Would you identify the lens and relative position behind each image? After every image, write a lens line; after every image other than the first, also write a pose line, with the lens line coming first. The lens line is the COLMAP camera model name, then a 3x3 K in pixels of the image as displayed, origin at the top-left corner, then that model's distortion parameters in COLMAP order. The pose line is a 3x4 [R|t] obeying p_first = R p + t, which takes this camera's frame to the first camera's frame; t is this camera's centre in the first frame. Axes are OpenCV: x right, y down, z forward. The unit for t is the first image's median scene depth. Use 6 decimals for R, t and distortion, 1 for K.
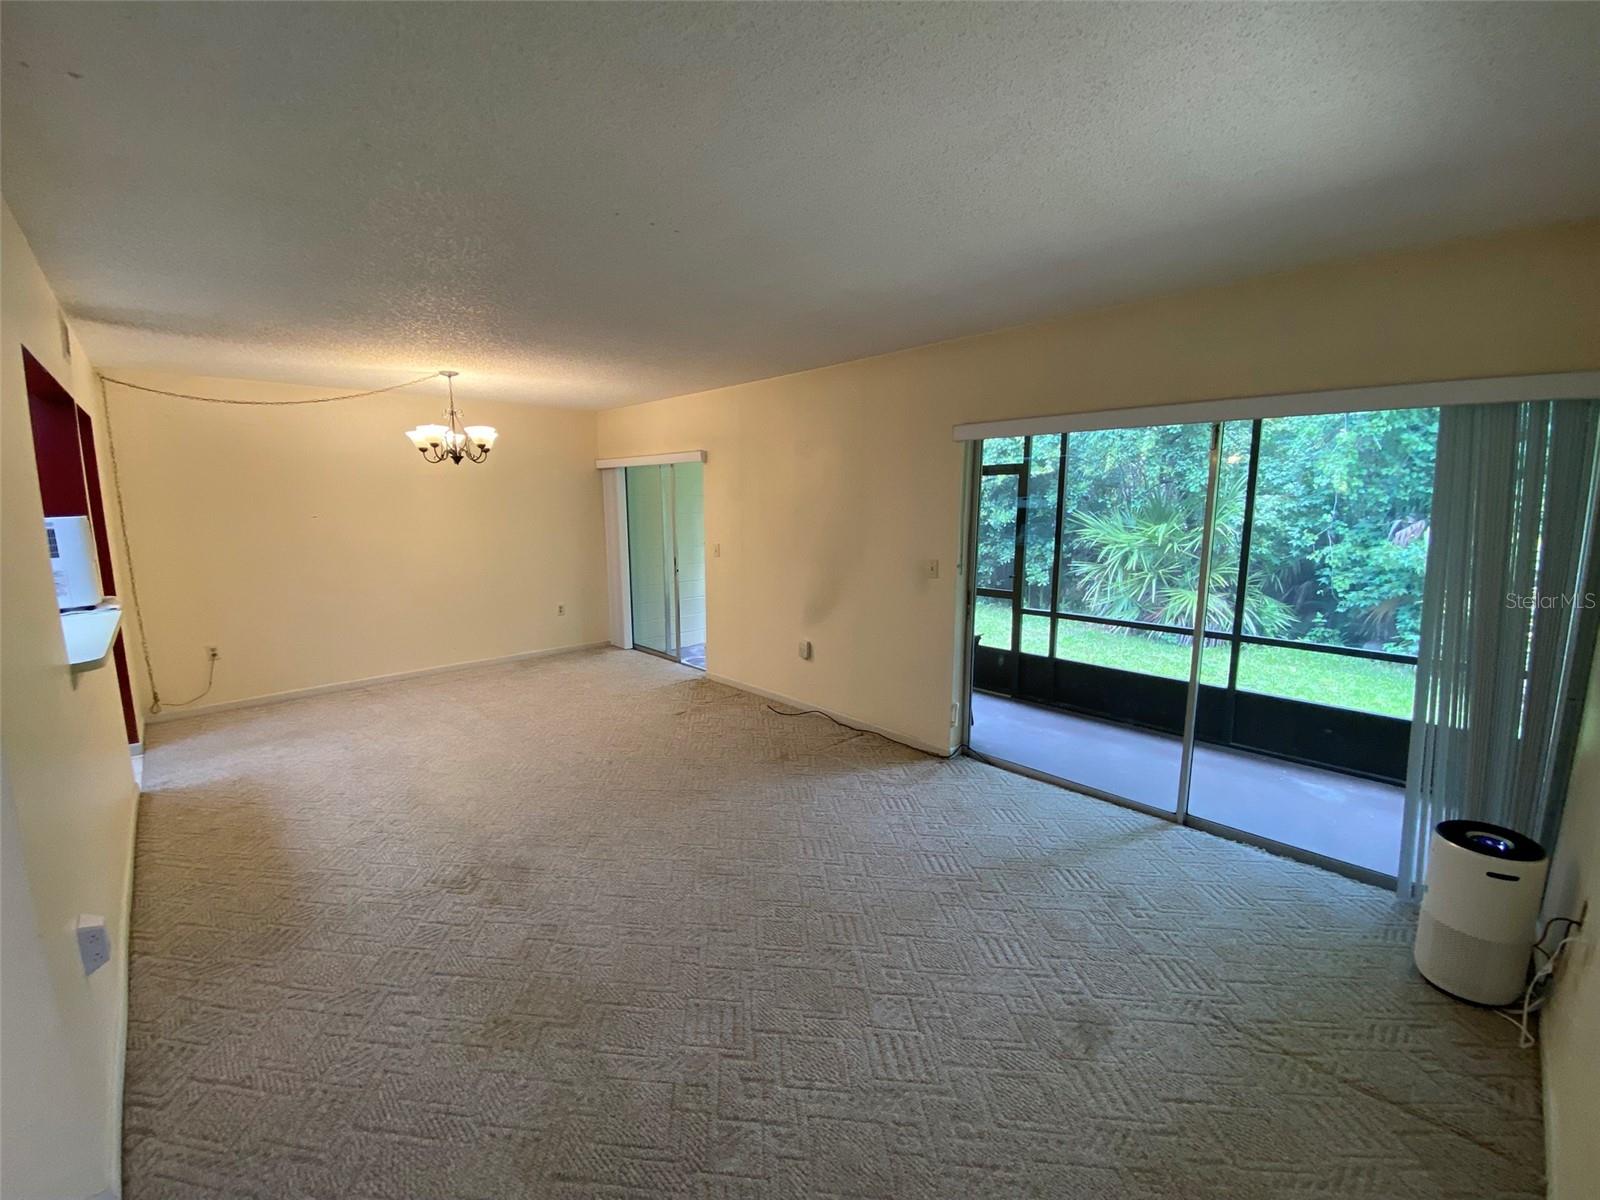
lens RADIAL K [[648.3, 0, 799.2], [0, 648.3, 597.3], [0, 0, 1]] dist [0.003400, -0.011174]
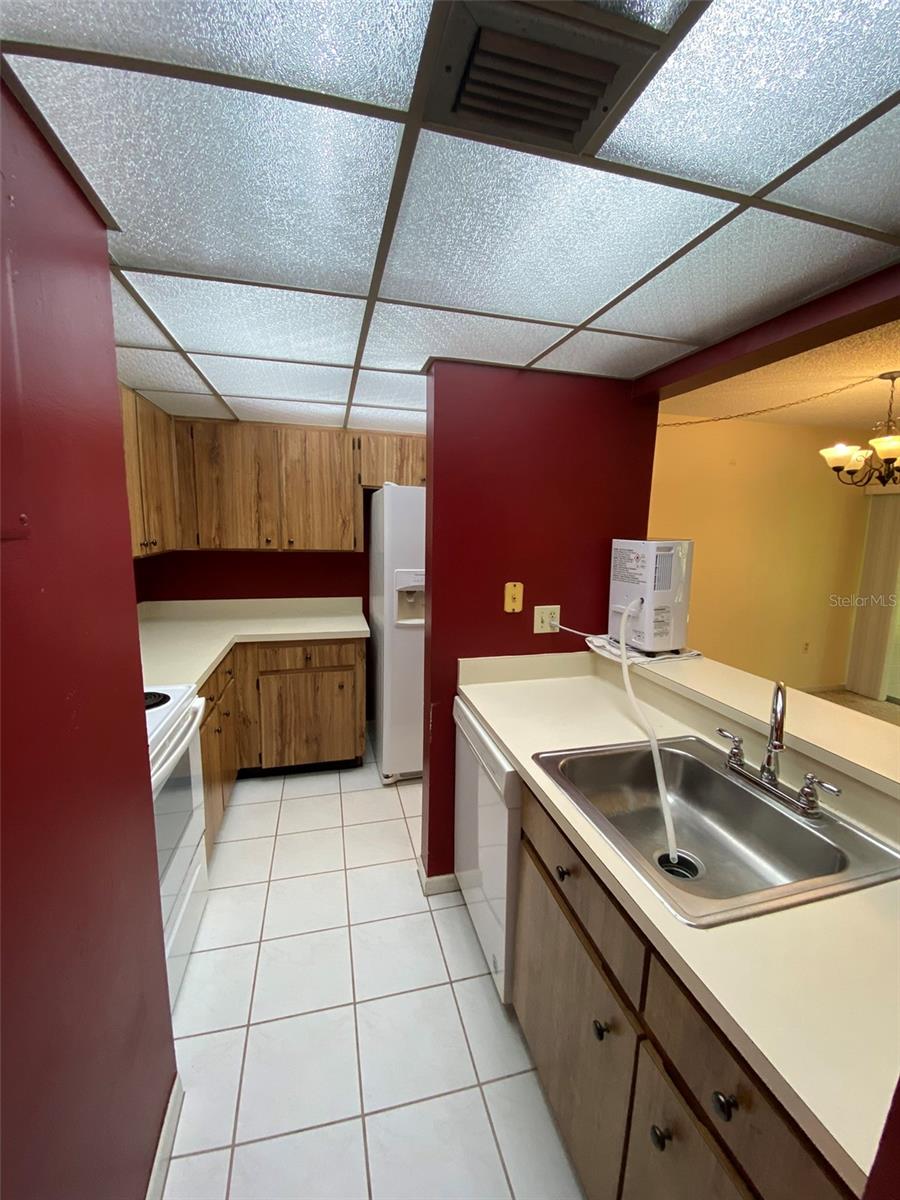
lens RADIAL K [[486.2, 0, 457.4], [0, 486.2, 600.0], [0, 0, 1]] dist [0.003400, -0.011174]
pose [[0.867176, 0.093604, -0.489125, -0.717553], [-0.093614, 0.995307, 0.024502, -0.026091], [0.489123, 0.024542, 0.871869, 0.209441]]
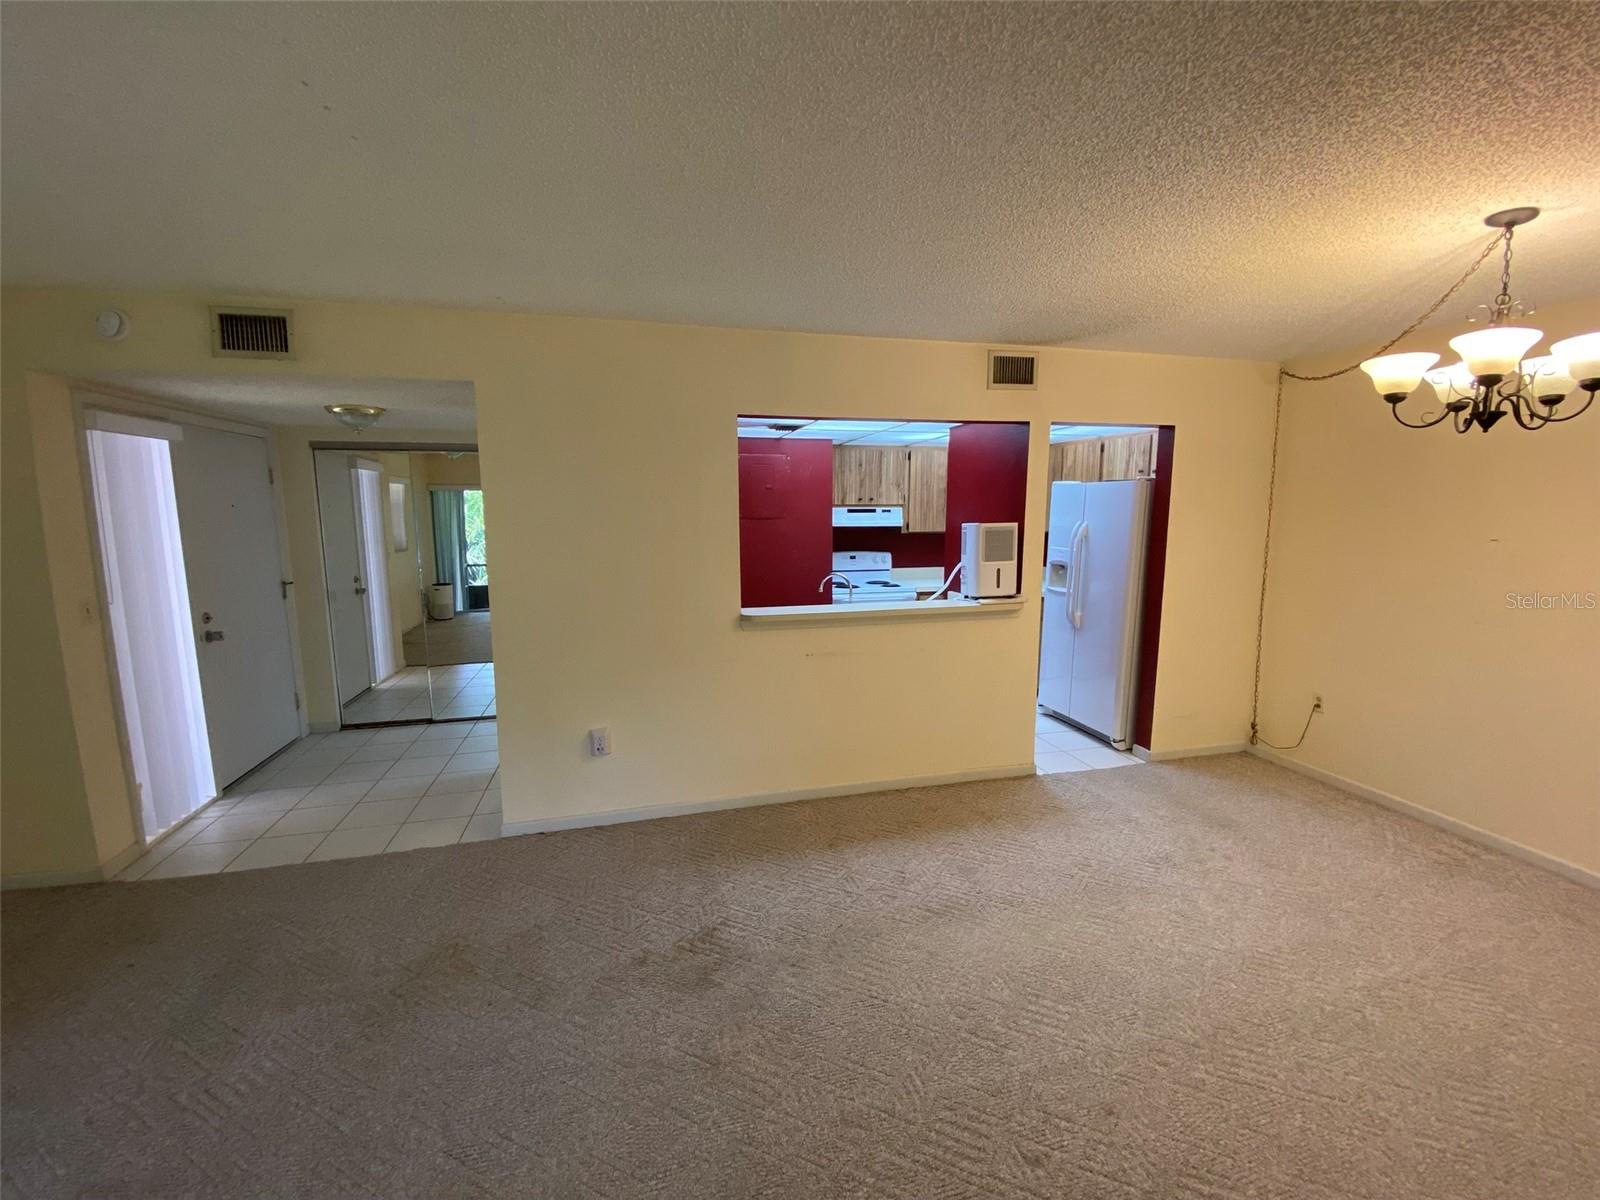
lens RADIAL K [[648.3, 0, 790.7], [0, 648.3, 605.4], [0, 0, 1]] dist [0.003400, -0.011174]
pose [[-0.500769, 0.127622, -0.856121, 0.074351], [-0.122578, 0.968647, 0.216095, -0.129143], [0.856858, 0.213156, -0.469425, 0.862771]]
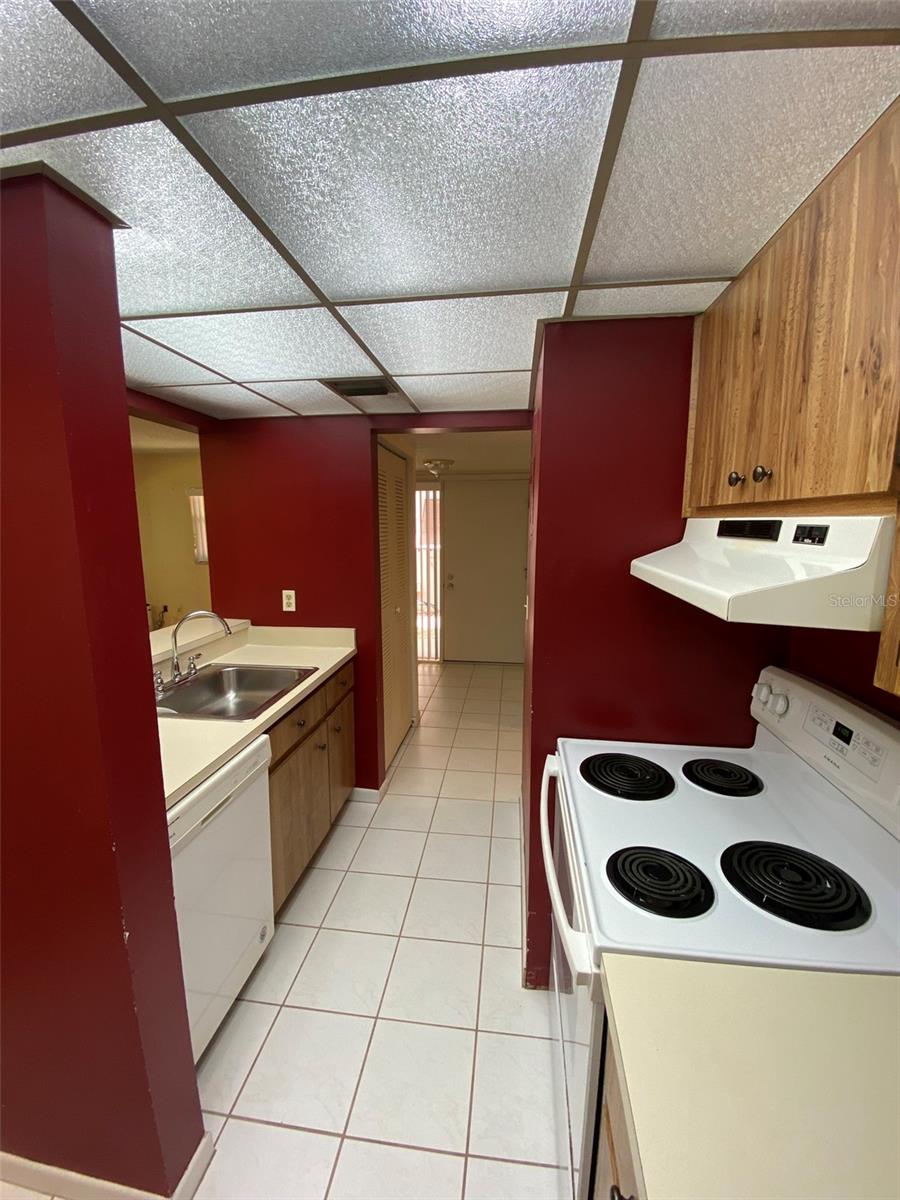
lens RADIAL K [[486.2, 0, 453.8], [0, 486.2, 601.4], [0, 0, 1]] dist [0.003400, -0.011174]
pose [[-0.614589, -0.125306, 0.778832, -1.186309], [0.113819, 0.962886, 0.244734, -0.090558], [-0.780593, 0.239057, -0.577517, 0.592207]]
